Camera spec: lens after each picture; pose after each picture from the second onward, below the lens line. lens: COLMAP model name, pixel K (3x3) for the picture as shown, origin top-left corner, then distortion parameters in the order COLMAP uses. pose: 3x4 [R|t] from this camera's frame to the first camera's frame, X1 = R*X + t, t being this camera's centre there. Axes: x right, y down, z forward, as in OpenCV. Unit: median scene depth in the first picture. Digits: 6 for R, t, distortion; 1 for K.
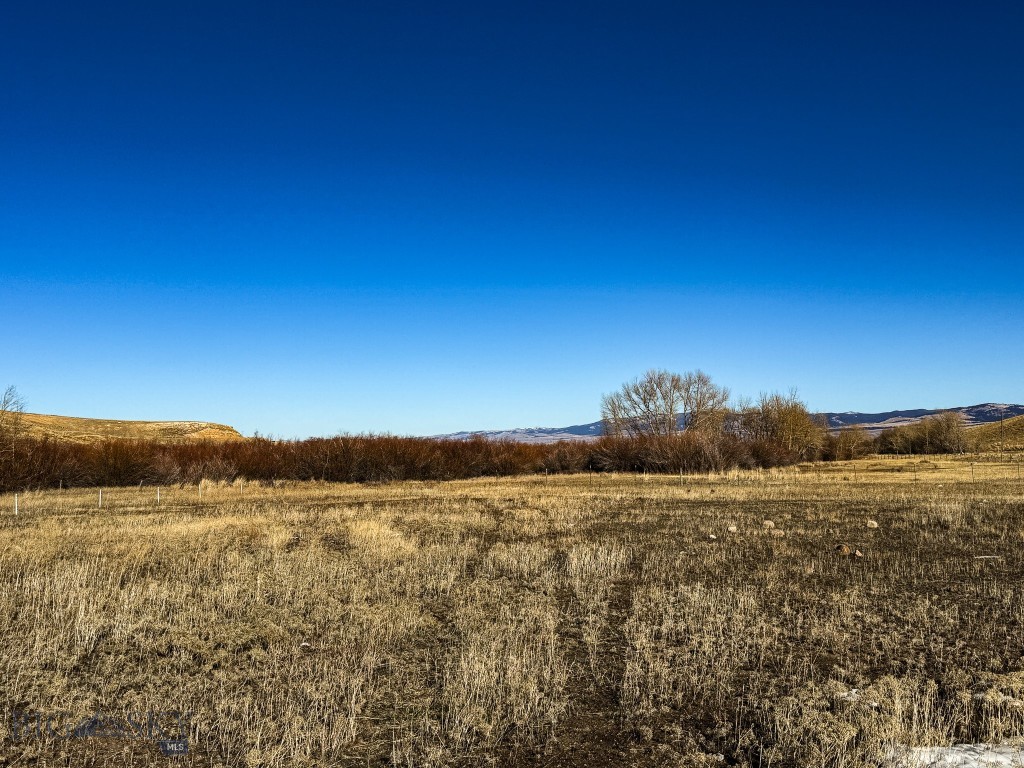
lens RADIAL K [[1086.9, 0, 512.0], [0, 1086.9, 384.0], [0, 0, 1]] dist [-0.010369, 0.000000]
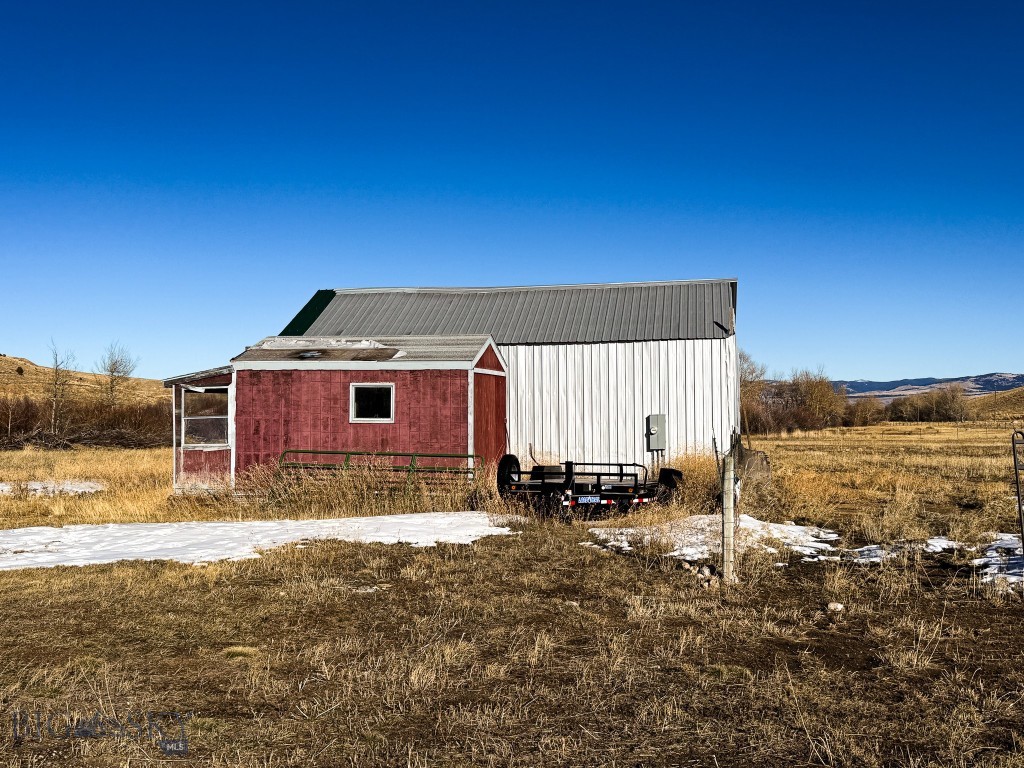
lens RADIAL K [[1099.7, 0, 512.0], [0, 1099.7, 384.9], [0, 0, 1]] dist [0.005802, 0.000000]
pose [[0.999969, 0.007260, -0.002972, -0.049397], [-0.007155, 0.999395, 0.034041, -0.008729], [0.003217, -0.034018, 0.999416, -0.135000]]
